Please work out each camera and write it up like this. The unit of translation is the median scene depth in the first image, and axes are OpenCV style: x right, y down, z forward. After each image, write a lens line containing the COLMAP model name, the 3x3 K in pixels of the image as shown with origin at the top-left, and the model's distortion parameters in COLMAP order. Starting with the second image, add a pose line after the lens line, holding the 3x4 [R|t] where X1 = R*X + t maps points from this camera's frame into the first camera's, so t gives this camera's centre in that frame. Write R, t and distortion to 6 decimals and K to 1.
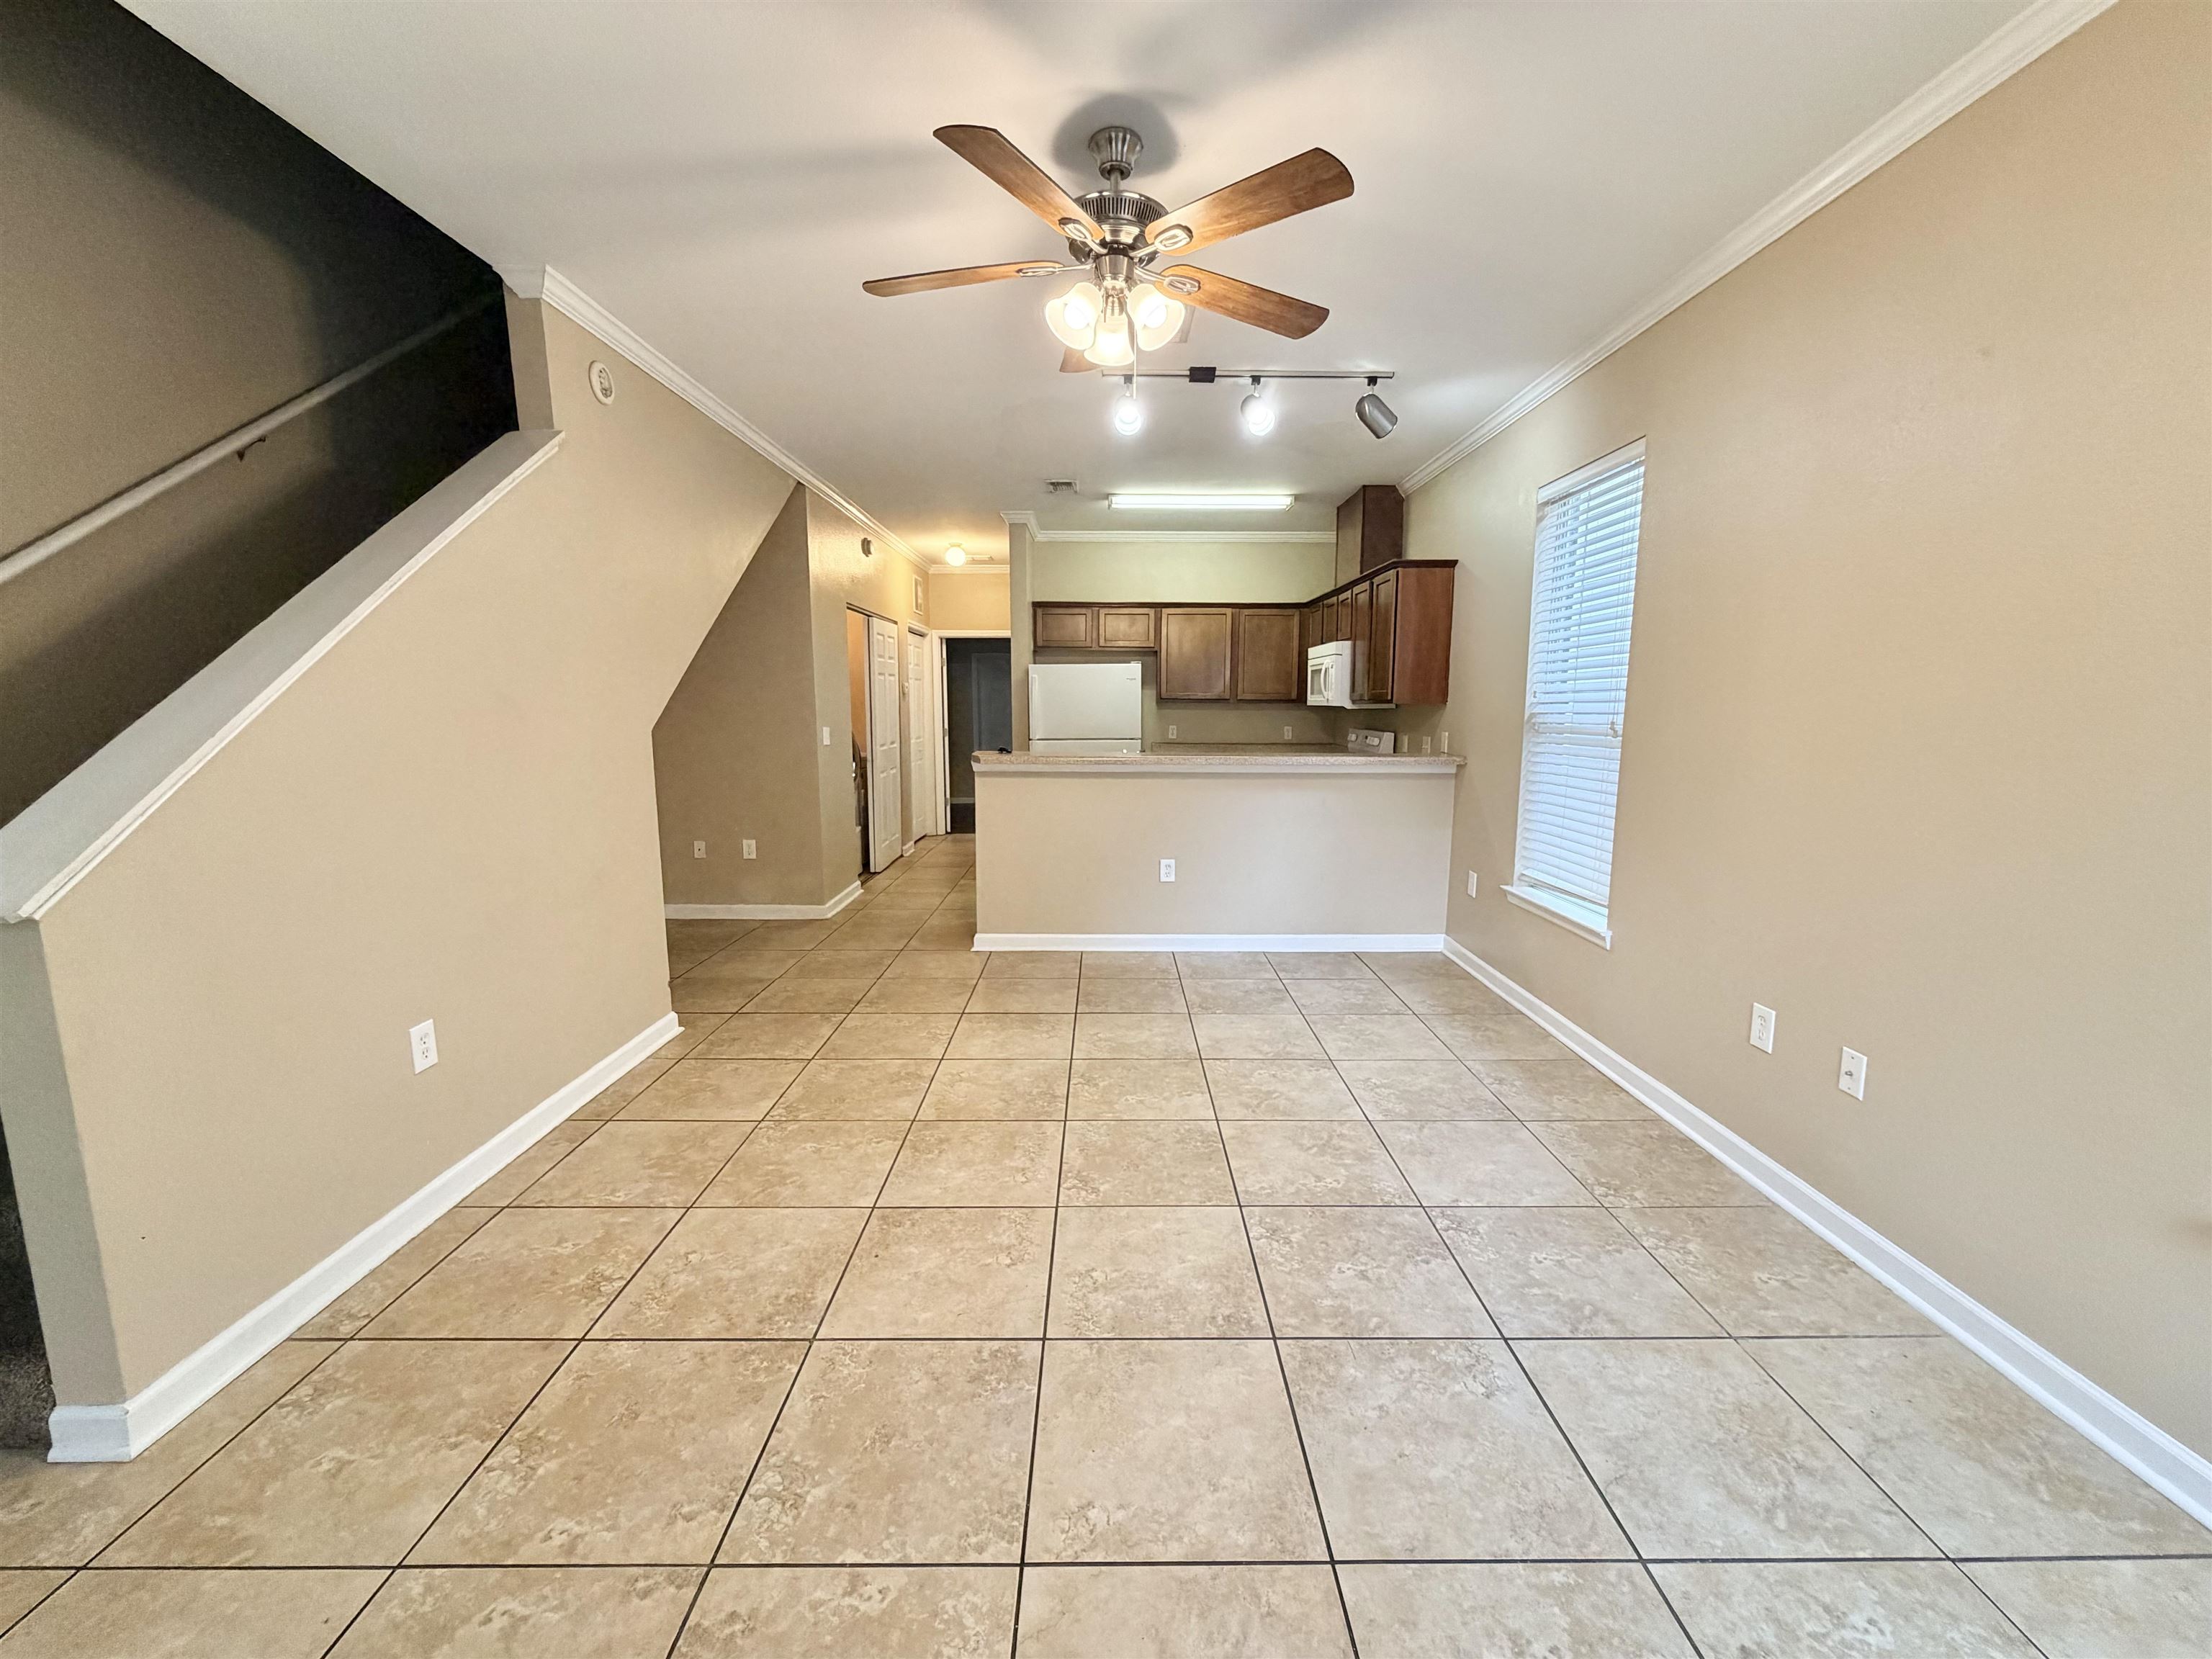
lens RADIAL K [[880.9, 0, 1115.0], [0, 880.9, 828.7], [0, 0, 1]] dist [-0.001626, 0.000682]
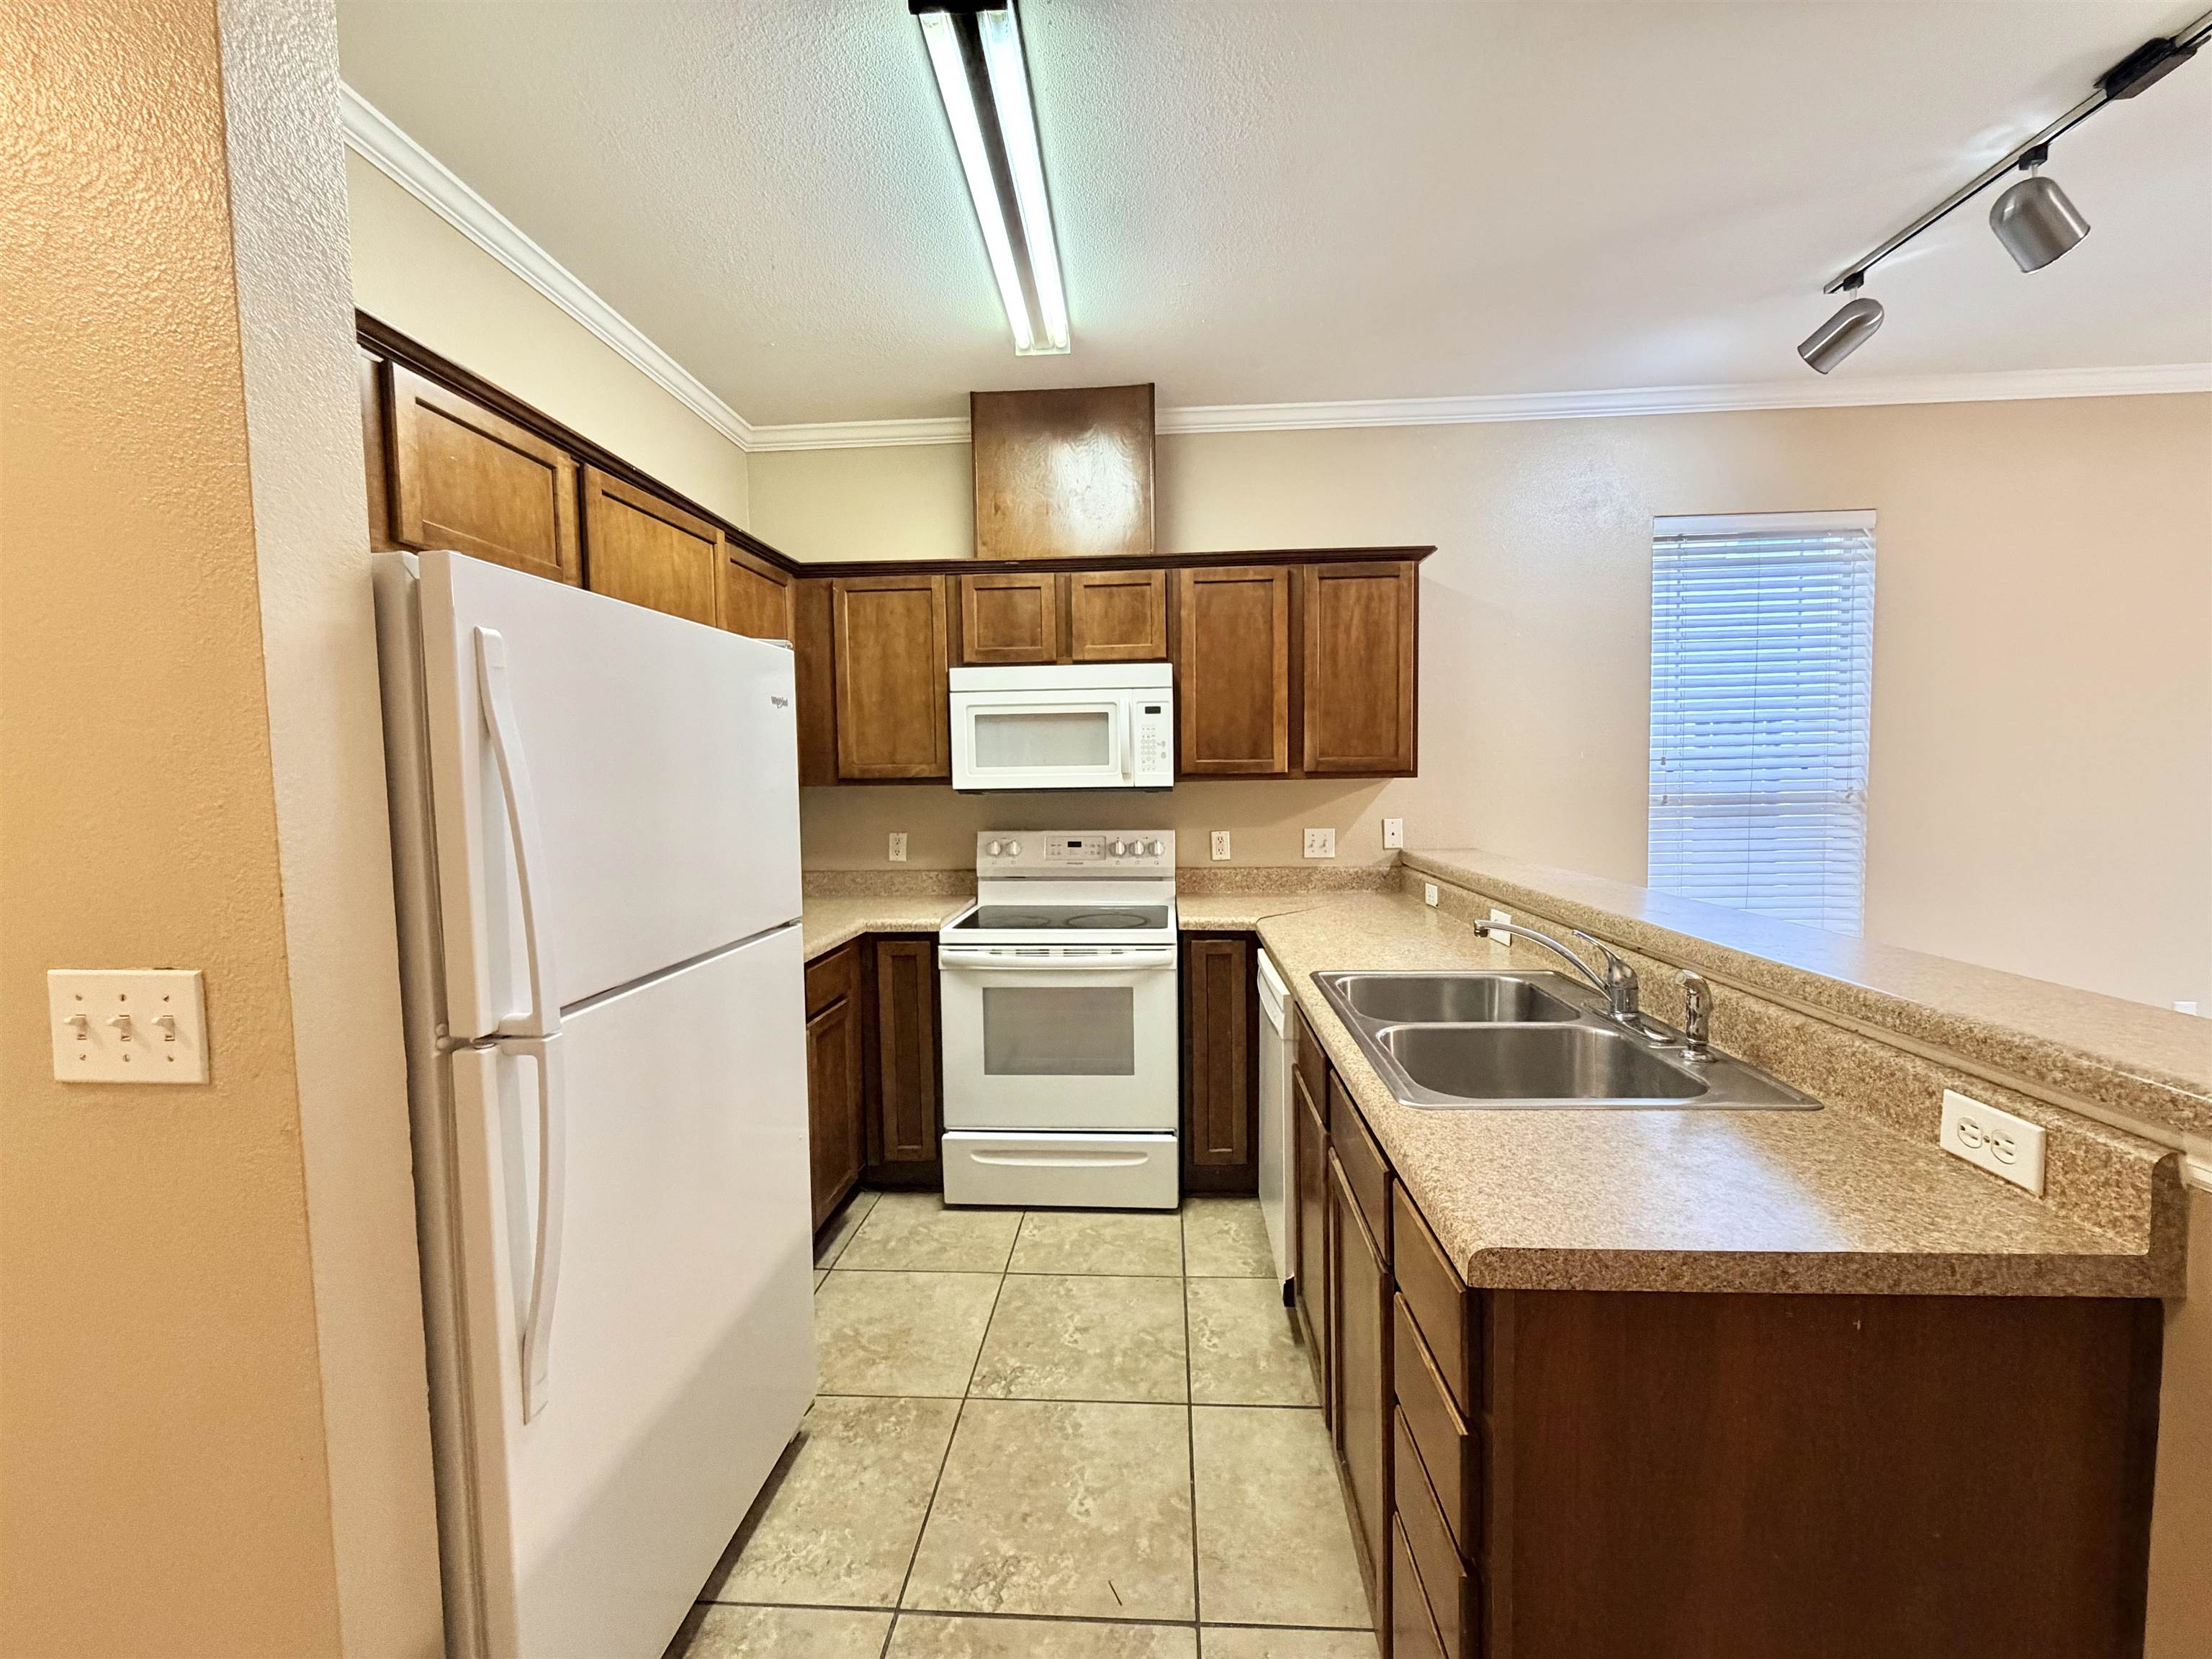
lens RADIAL K [[880.9, 0, 1116.3], [0, 880.9, 800.1], [0, 0, 1]] dist [-0.001626, 0.000682]
pose [[0.063562, -0.027299, 0.997604, -0.471593], [0.157615, 0.987355, 0.016976, -0.250482], [-0.985453, 0.156158, 0.067060, 1.725710]]
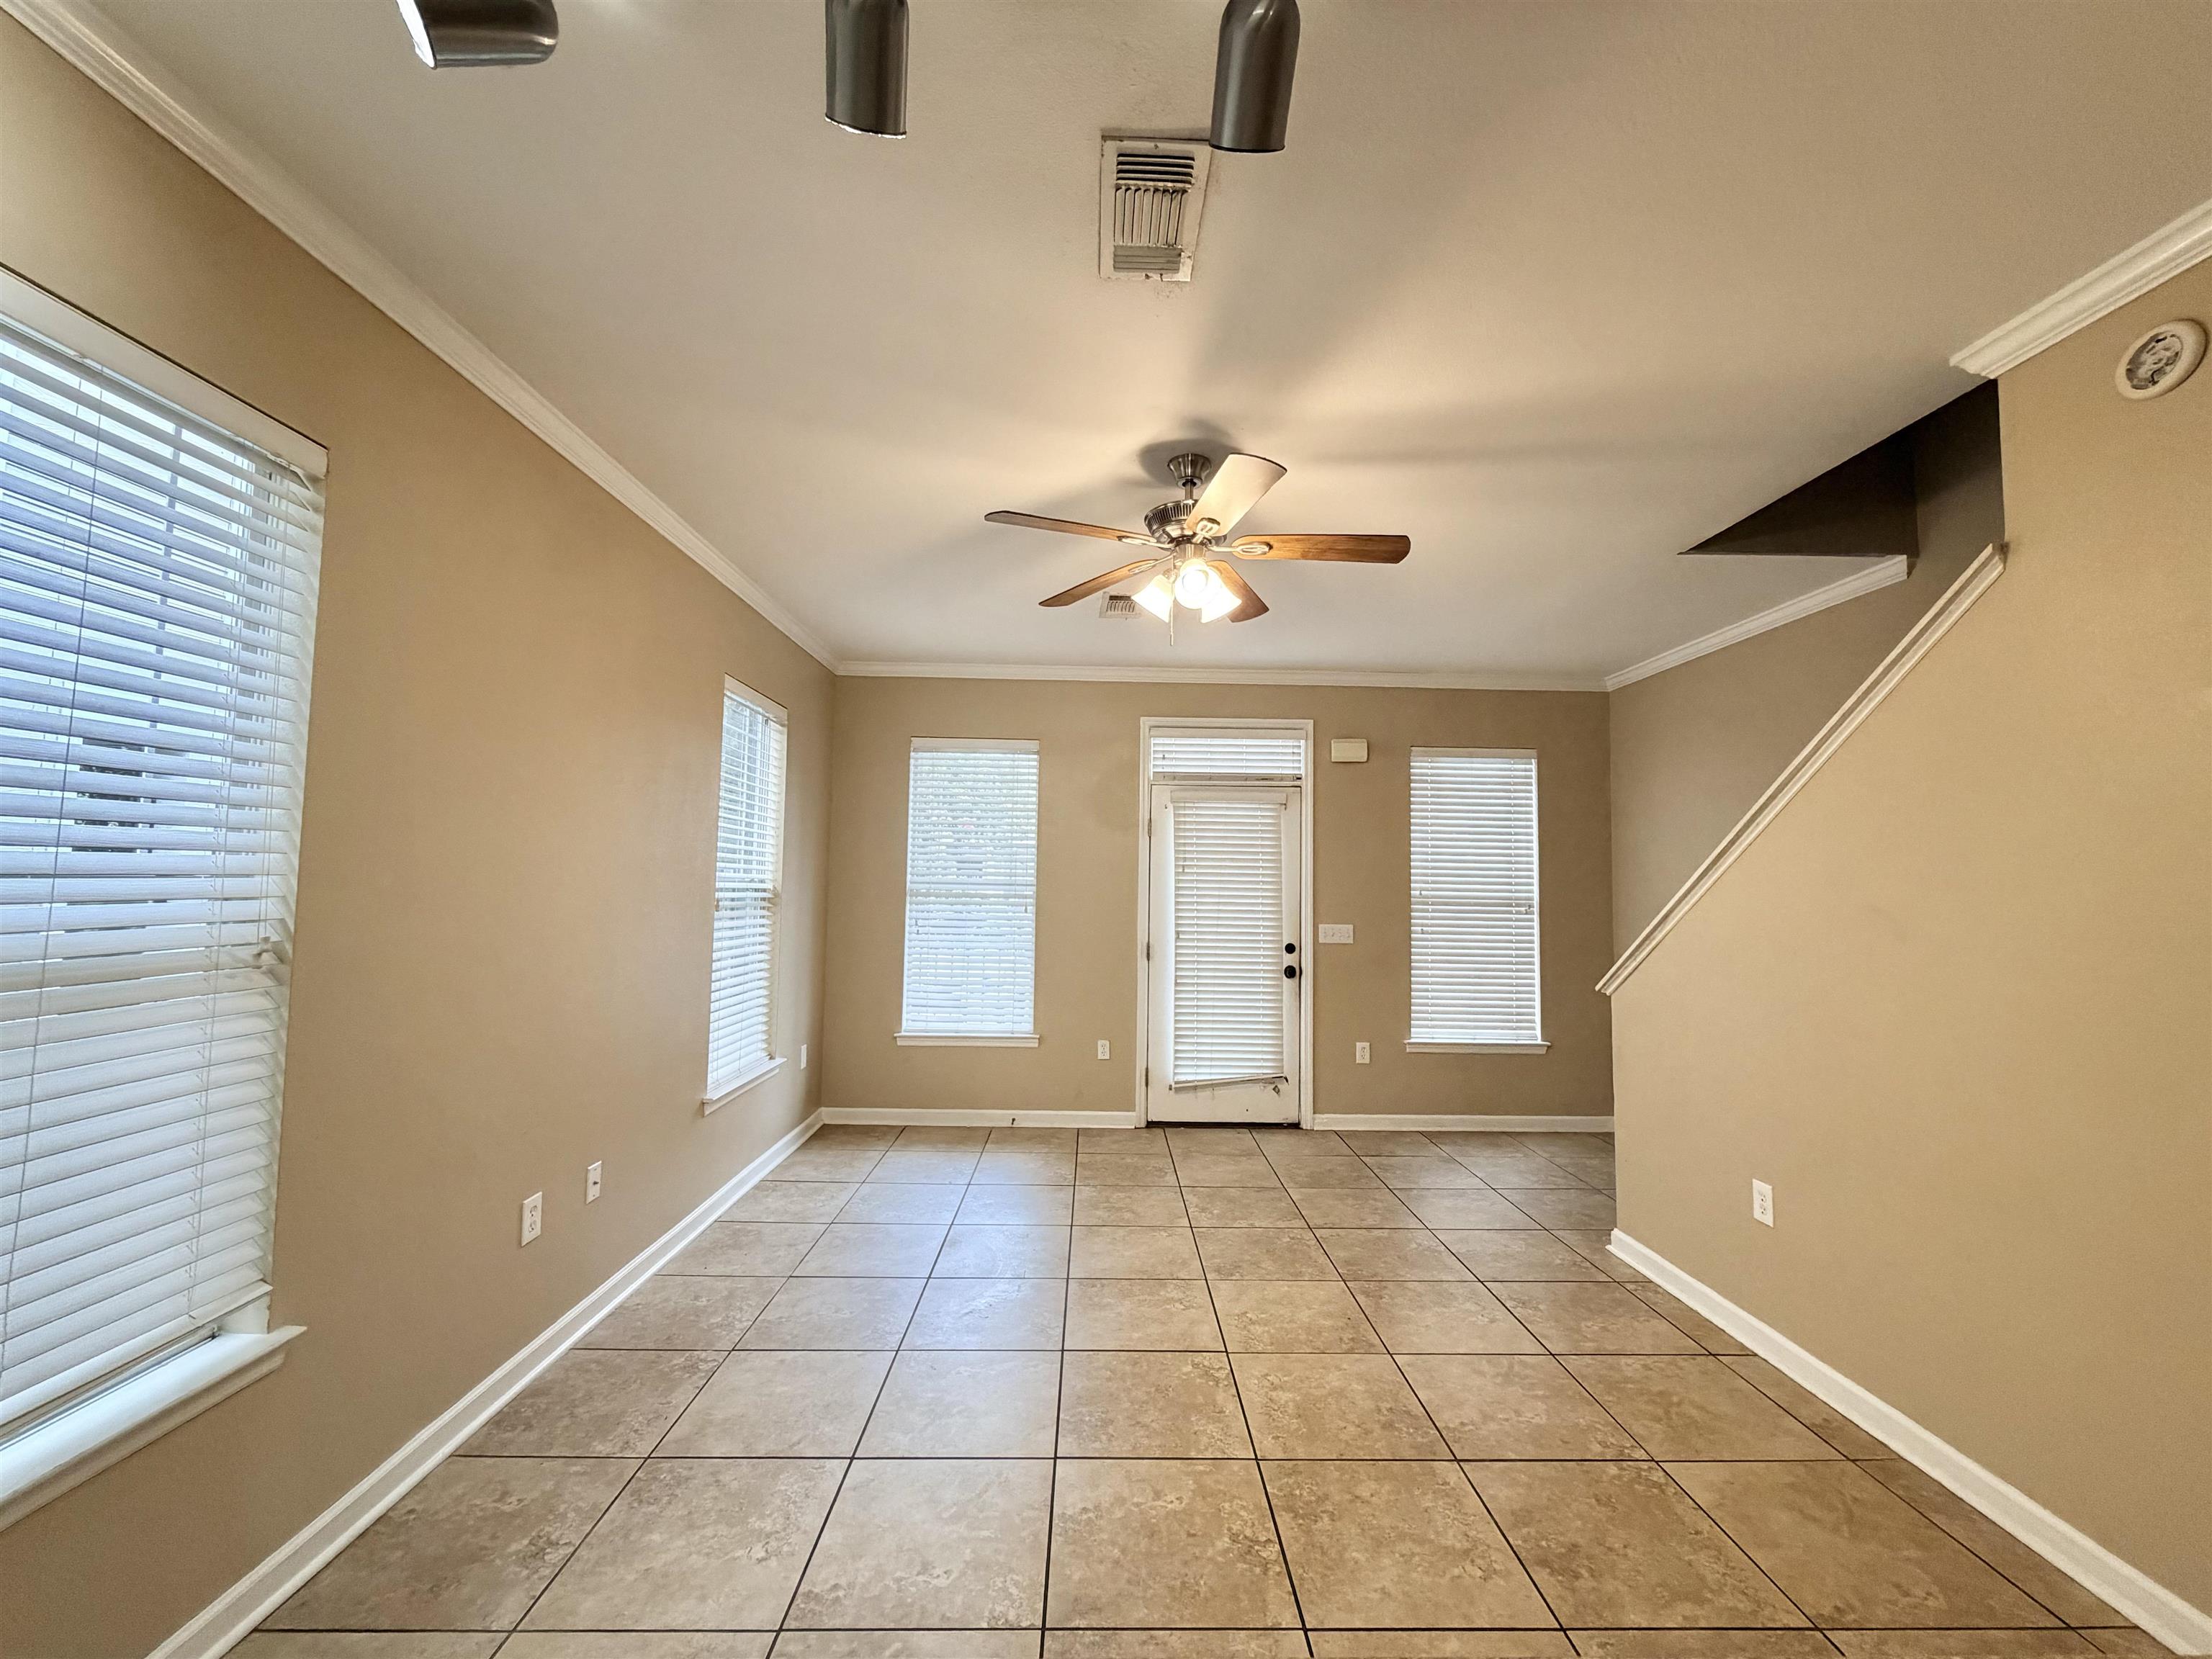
lens RADIAL K [[880.9, 0, 1109.6], [0, 880.9, 840.0], [0, 0, 1]] dist [-0.001626, 0.000682]
pose [[-0.999841, -0.016971, -0.005467, 0.072583], [-0.017412, 0.995362, 0.094606, -0.233385], [0.003836, 0.094687, -0.995500, 1.491549]]
